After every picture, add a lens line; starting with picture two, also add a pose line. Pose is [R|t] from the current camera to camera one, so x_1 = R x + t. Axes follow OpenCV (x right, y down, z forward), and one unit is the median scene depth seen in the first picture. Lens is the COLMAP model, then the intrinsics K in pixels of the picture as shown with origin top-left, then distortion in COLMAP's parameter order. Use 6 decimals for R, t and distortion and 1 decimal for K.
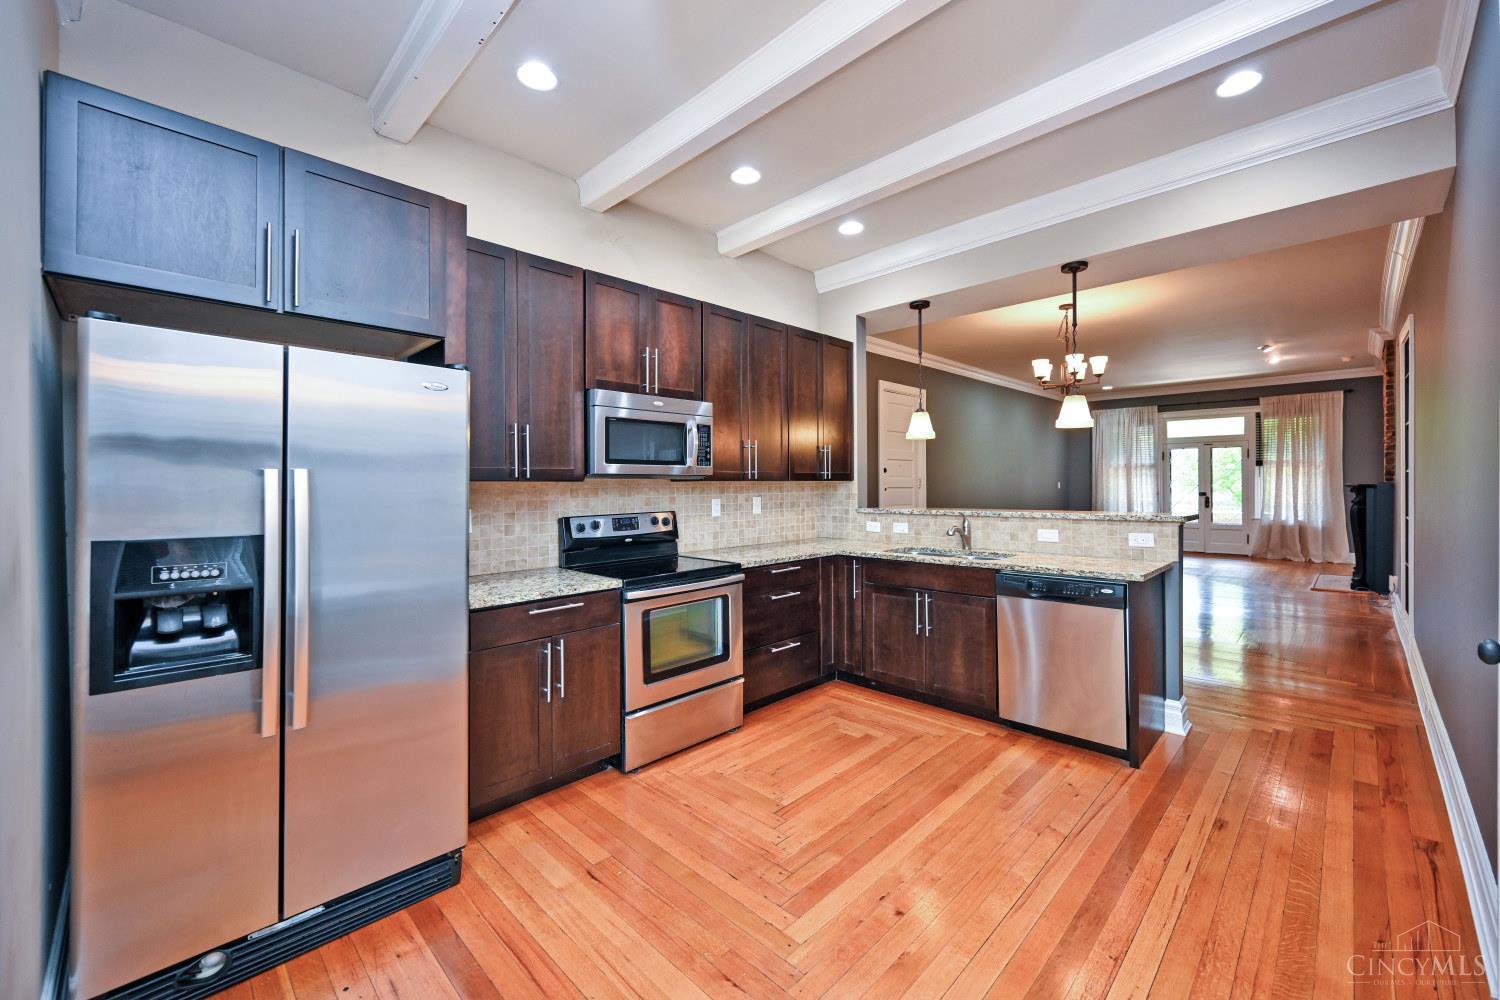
lens RADIAL K [[605.1, 0, 755.4], [0, 605.1, 486.8], [0, 0, 1]] dist [0.001566, -0.000042]
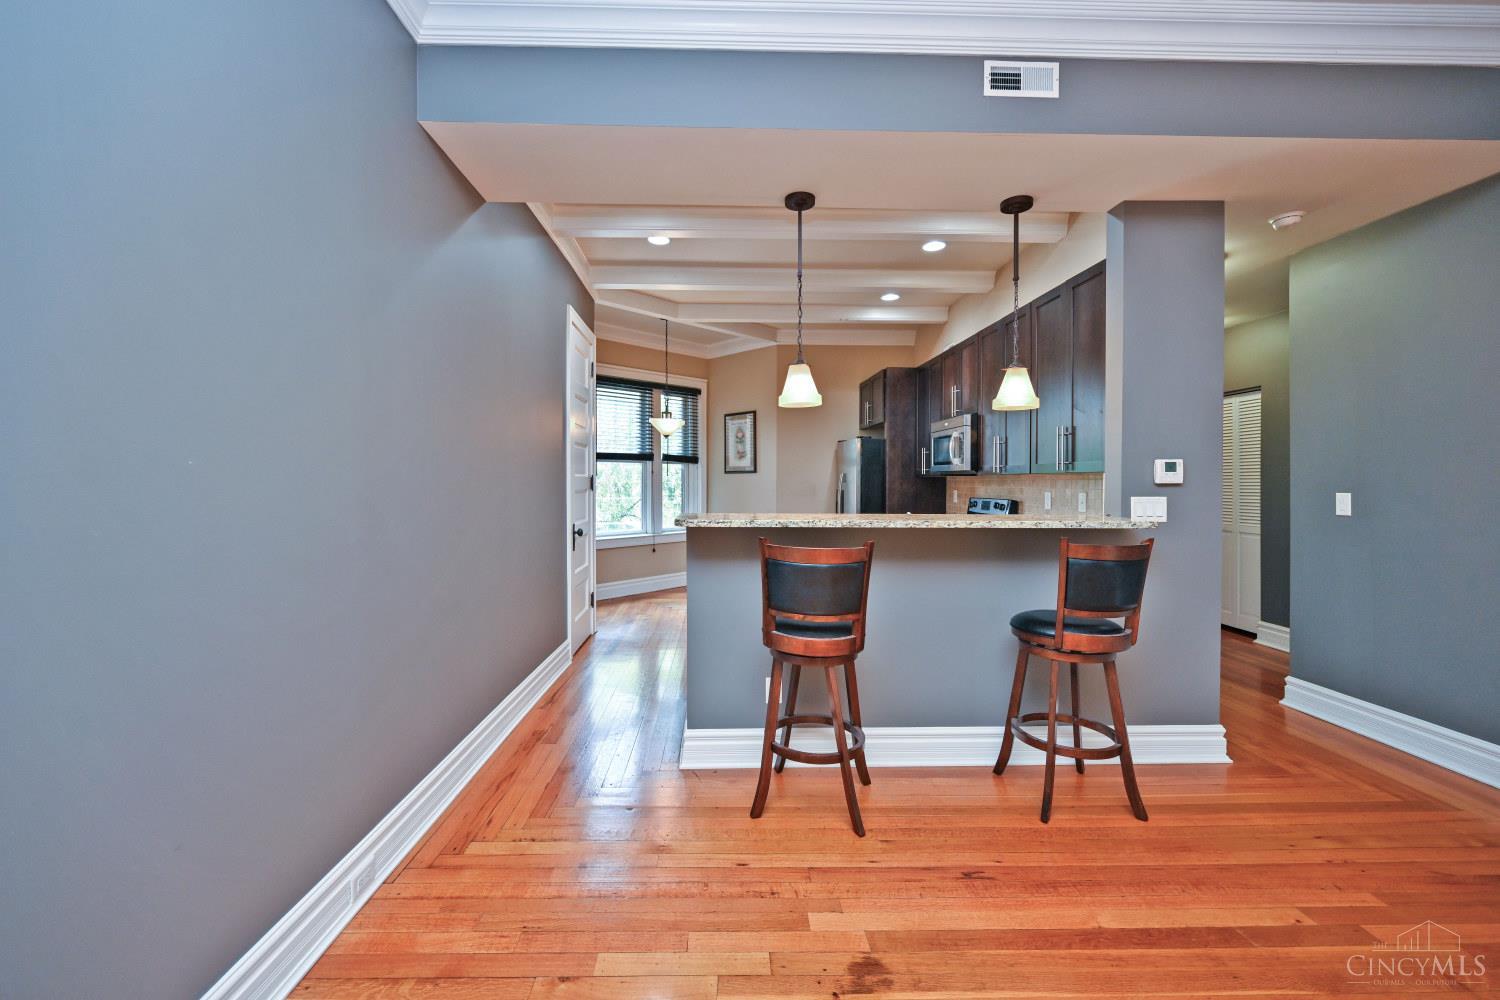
lens RADIAL K [[611.6, 0, 734.1], [0, 611.6, 481.2], [0, 0, 1]] dist [0.000300, -0.000040]
pose [[-0.696853, 0.004540, -0.717200, 0.984521], [-0.003043, 0.999952, 0.009287, -0.005807], [0.717208, 0.008654, -0.696806, 1.268631]]
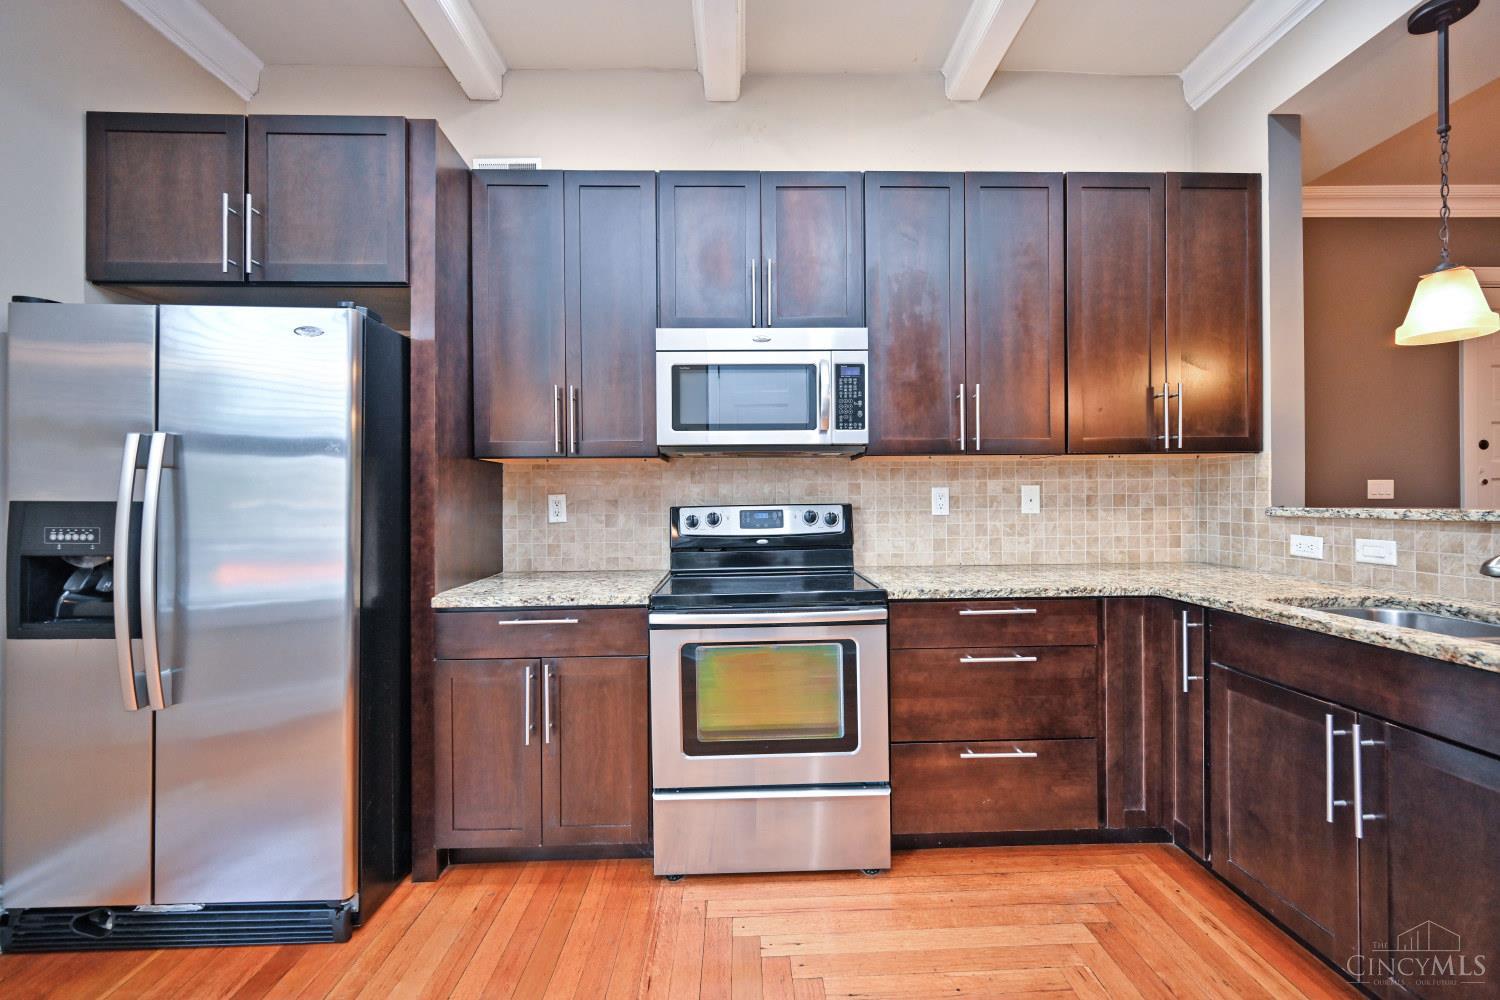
lens RADIAL K [[601.7, 0, 758.0], [0, 601.7, 501.6], [0, 0, 1]] dist [0.000349, 0.000045]
pose [[0.720847, 0.002479, -0.693090, 0.224401], [0.002129, 0.999981, 0.005791, 0.029330], [0.693091, -0.005650, 0.720828, 0.388838]]
